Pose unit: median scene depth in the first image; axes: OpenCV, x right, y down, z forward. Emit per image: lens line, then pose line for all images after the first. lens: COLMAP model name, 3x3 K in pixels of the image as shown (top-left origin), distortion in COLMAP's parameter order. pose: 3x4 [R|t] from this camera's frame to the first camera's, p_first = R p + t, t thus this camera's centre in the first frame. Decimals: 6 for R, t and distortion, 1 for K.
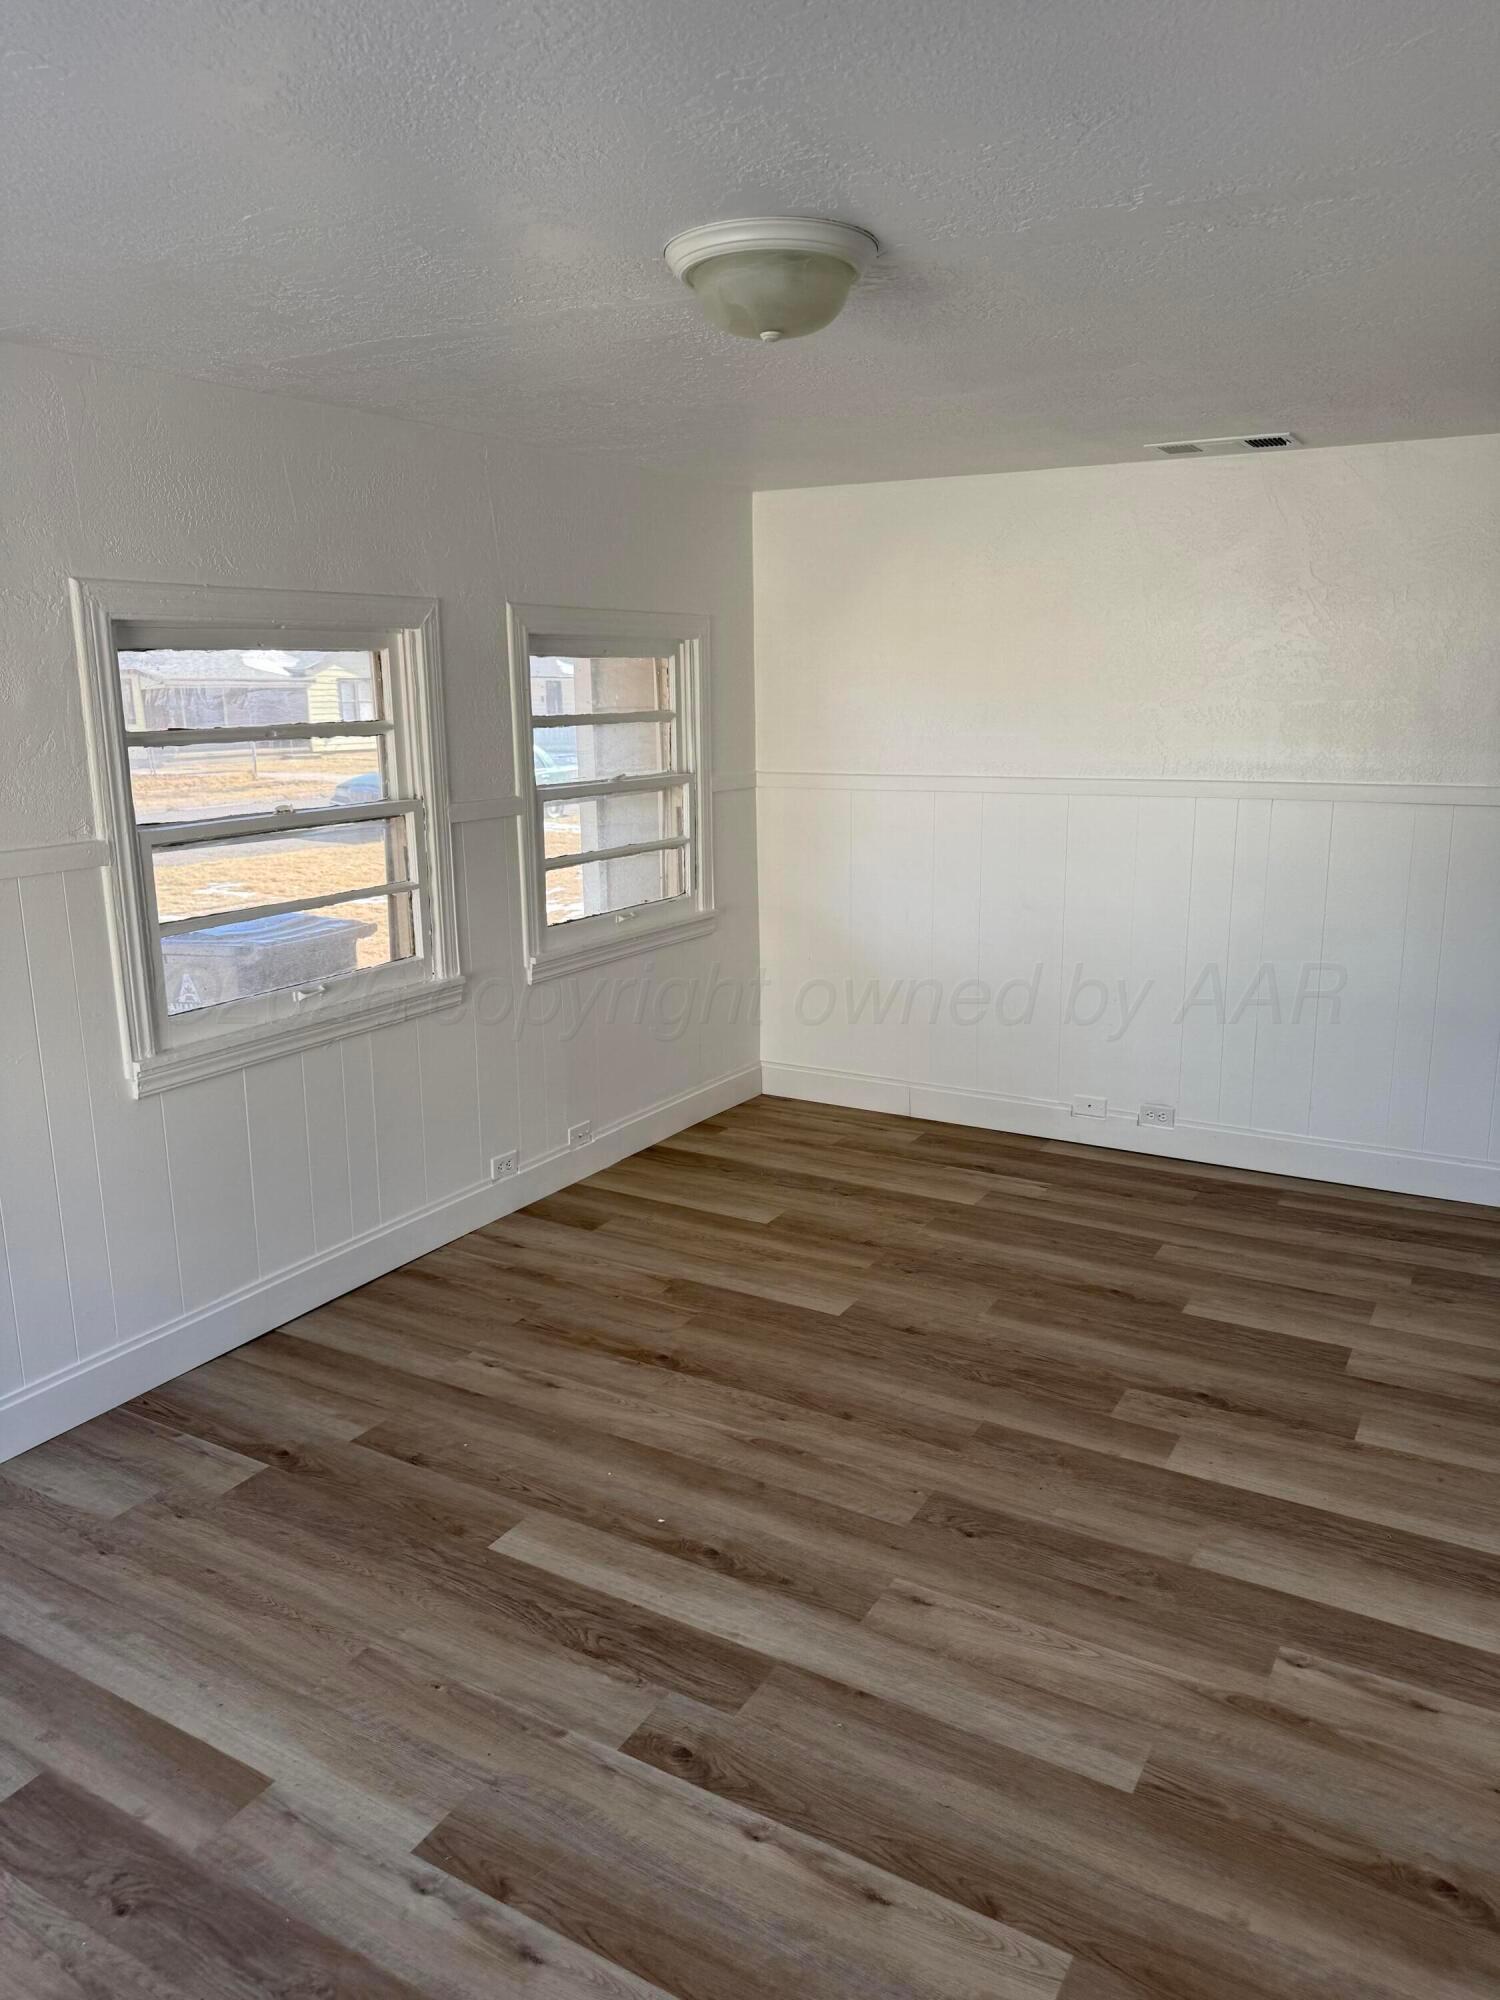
lens RADIAL K [[1454.7, 0, 750.0], [0, 1454.7, 1000.0], [0, 0, 1]] dist [0.008294, -0.002140]
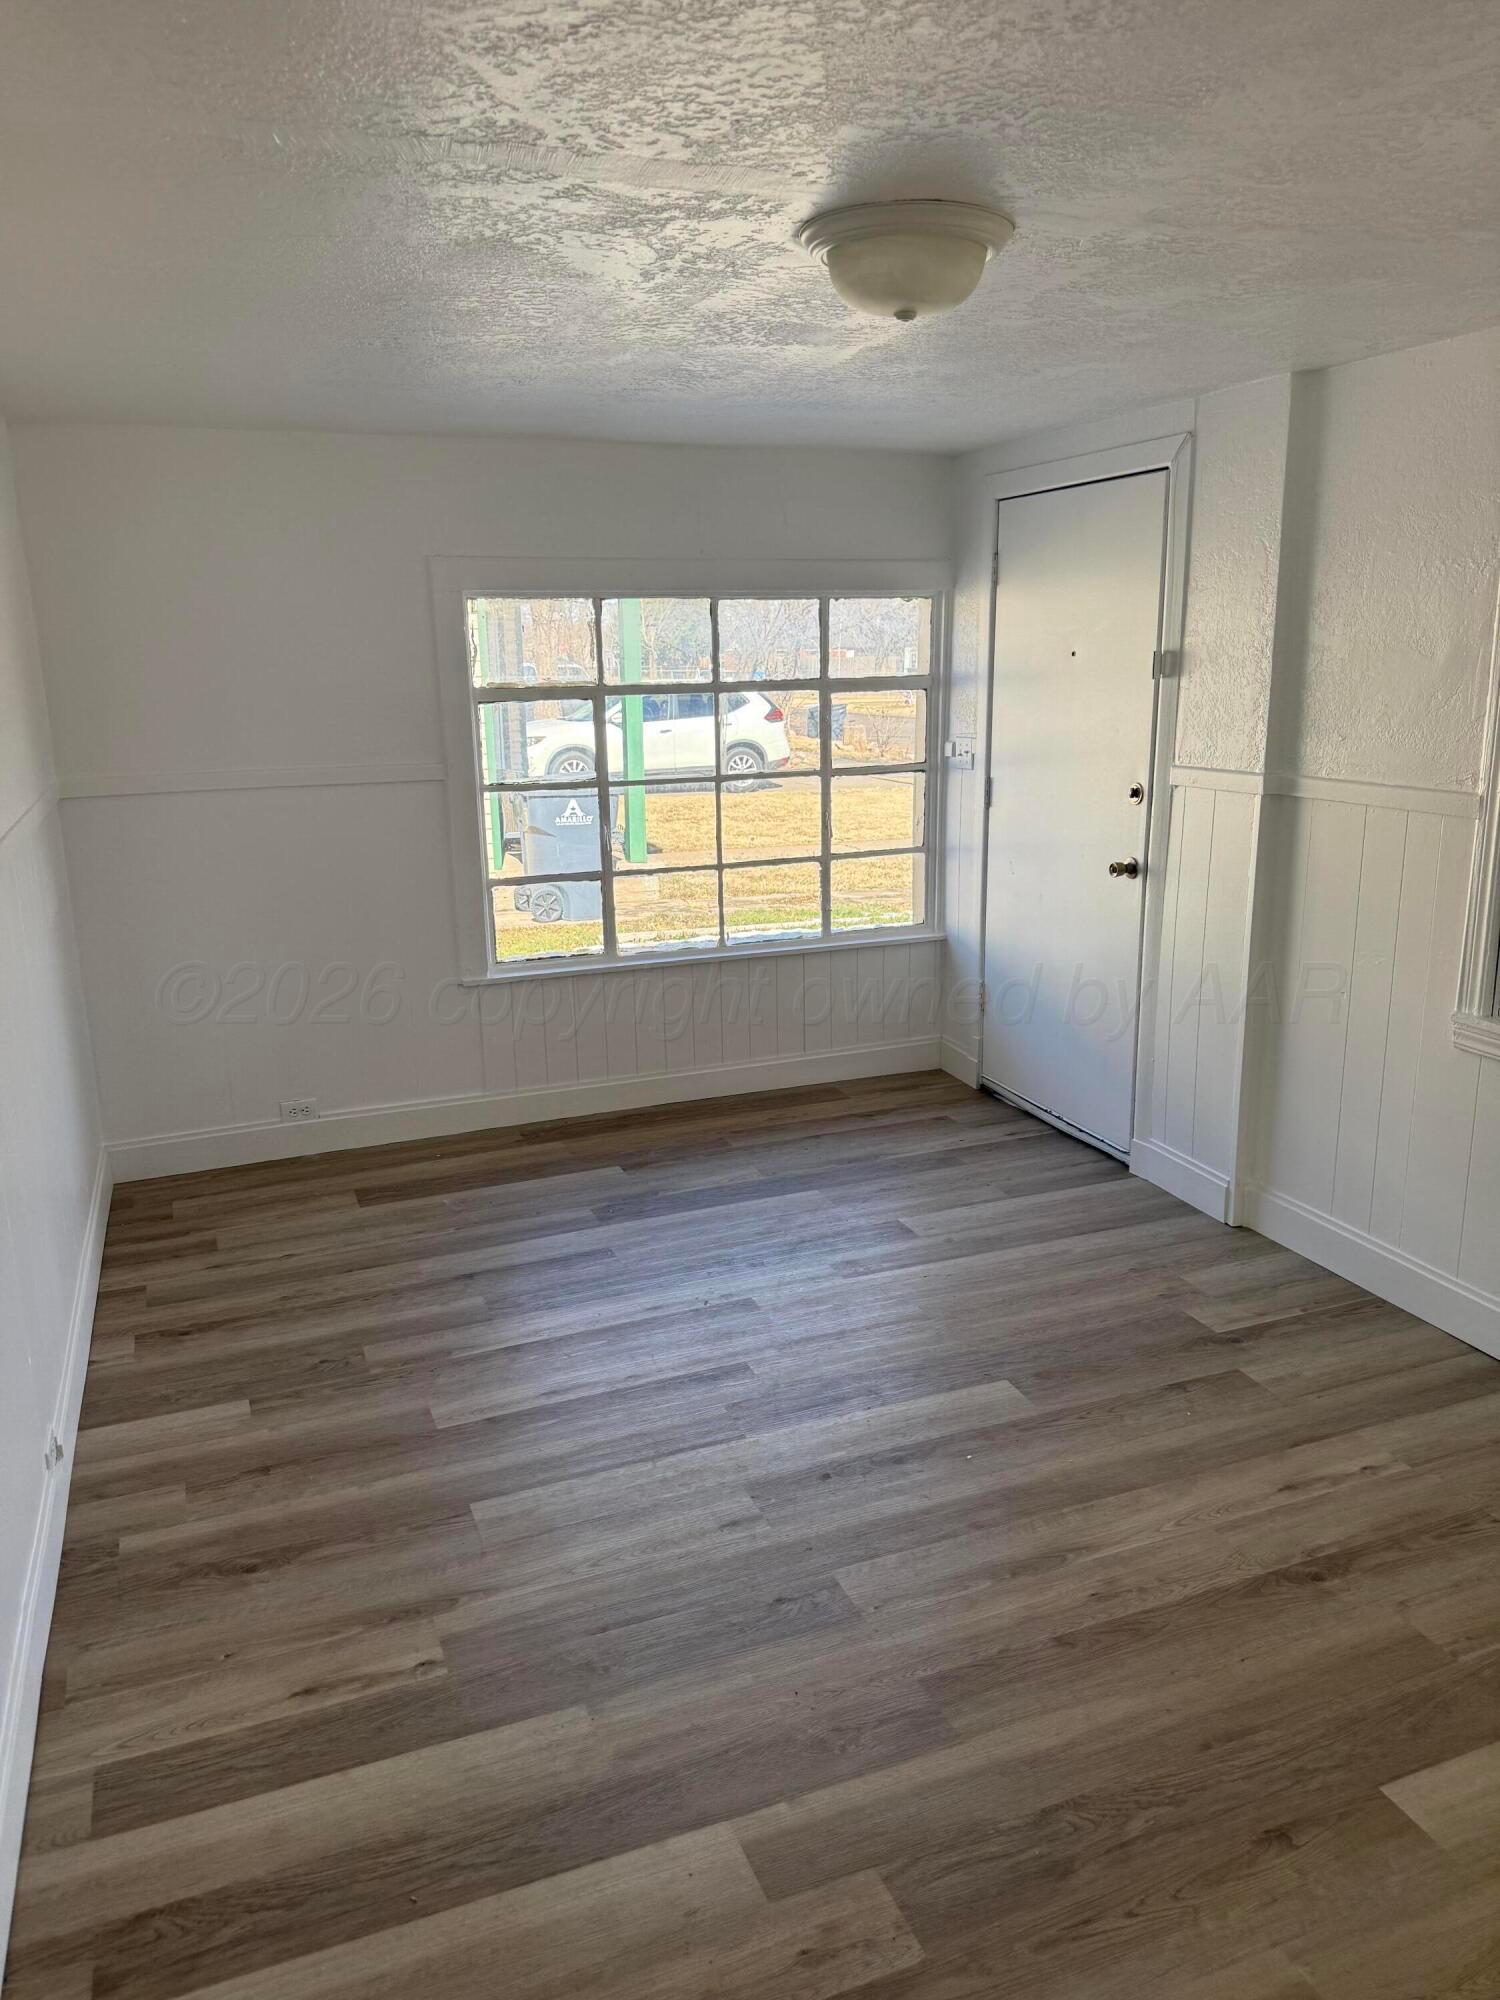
lens RADIAL K [[1398.3, 0, 750.0], [0, 1398.3, 1000.0], [0, 0, 1]] dist [0.006240, -0.002798]
pose [[-0.611150, 0.217611, -0.761013, 0.728755], [-0.152988, 0.910857, 0.383320, -0.309829], [0.776589, 0.350692, -0.523378, 1.265531]]
